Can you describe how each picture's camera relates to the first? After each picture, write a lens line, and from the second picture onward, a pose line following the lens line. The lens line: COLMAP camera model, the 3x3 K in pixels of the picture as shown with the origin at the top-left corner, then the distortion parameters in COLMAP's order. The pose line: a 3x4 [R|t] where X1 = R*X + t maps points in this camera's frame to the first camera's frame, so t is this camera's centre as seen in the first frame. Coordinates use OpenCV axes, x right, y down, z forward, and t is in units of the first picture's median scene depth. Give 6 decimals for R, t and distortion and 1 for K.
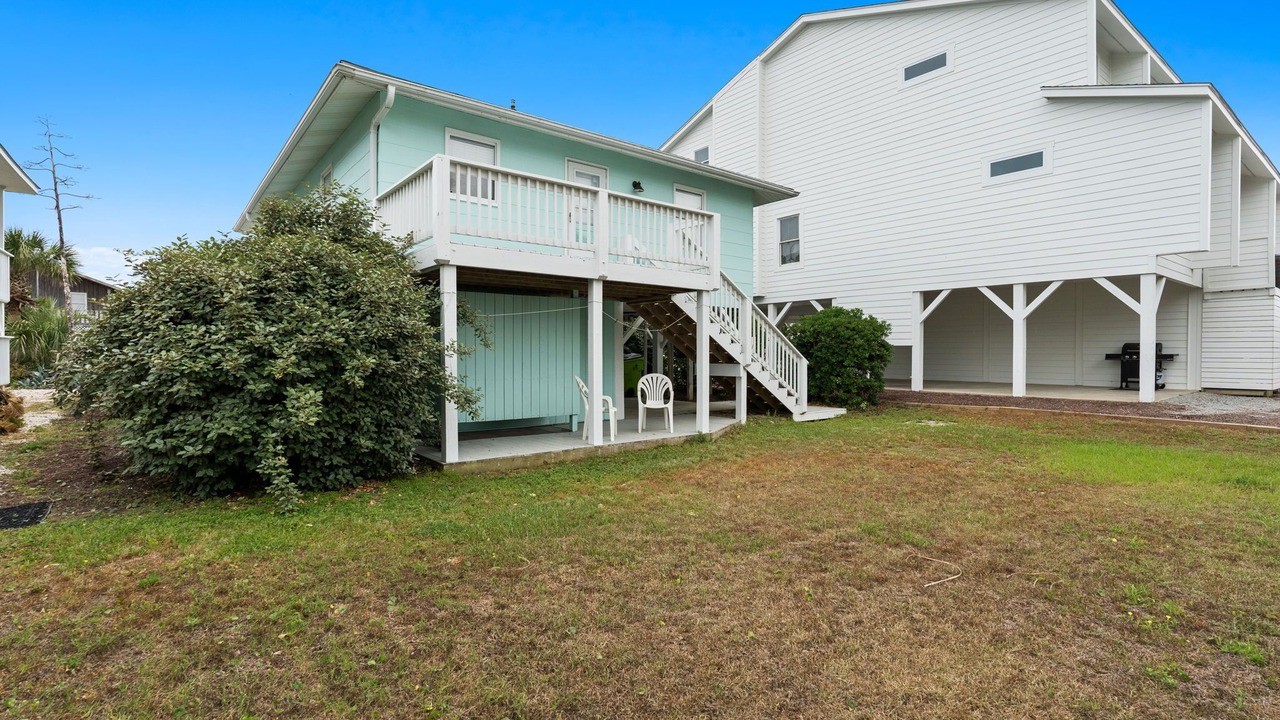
lens RADIAL K [[617.6, 0, 641.8], [0, 617.6, 358.3], [0, 0, 1]] dist [0.000915, -0.000128]
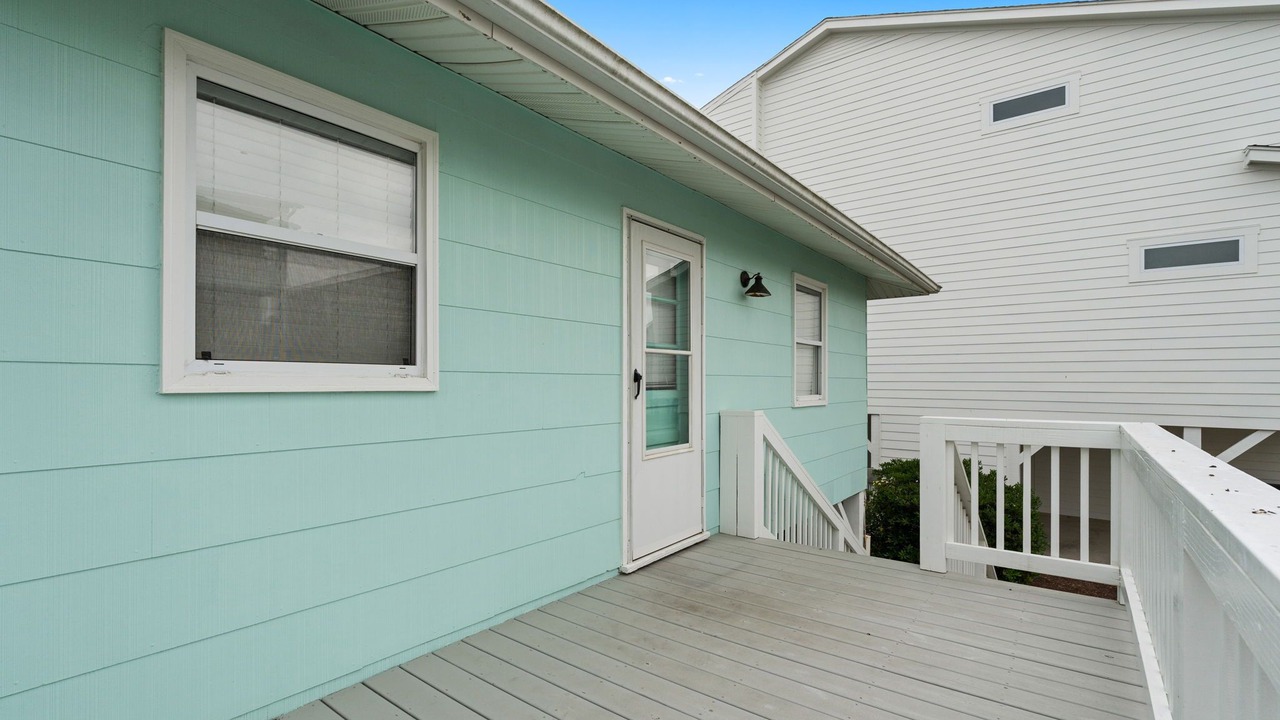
lens RADIAL K [[571.4, 0, 635.9], [0, 571.4, 371.9], [0, 0, 1]] dist [-0.003434, -0.000198]
pose [[0.971973, 0.000235, 0.235092, -0.141594], [0.002584, 0.999928, -0.011682, -0.172952], [-0.235078, 0.011962, 0.971903, 0.517501]]
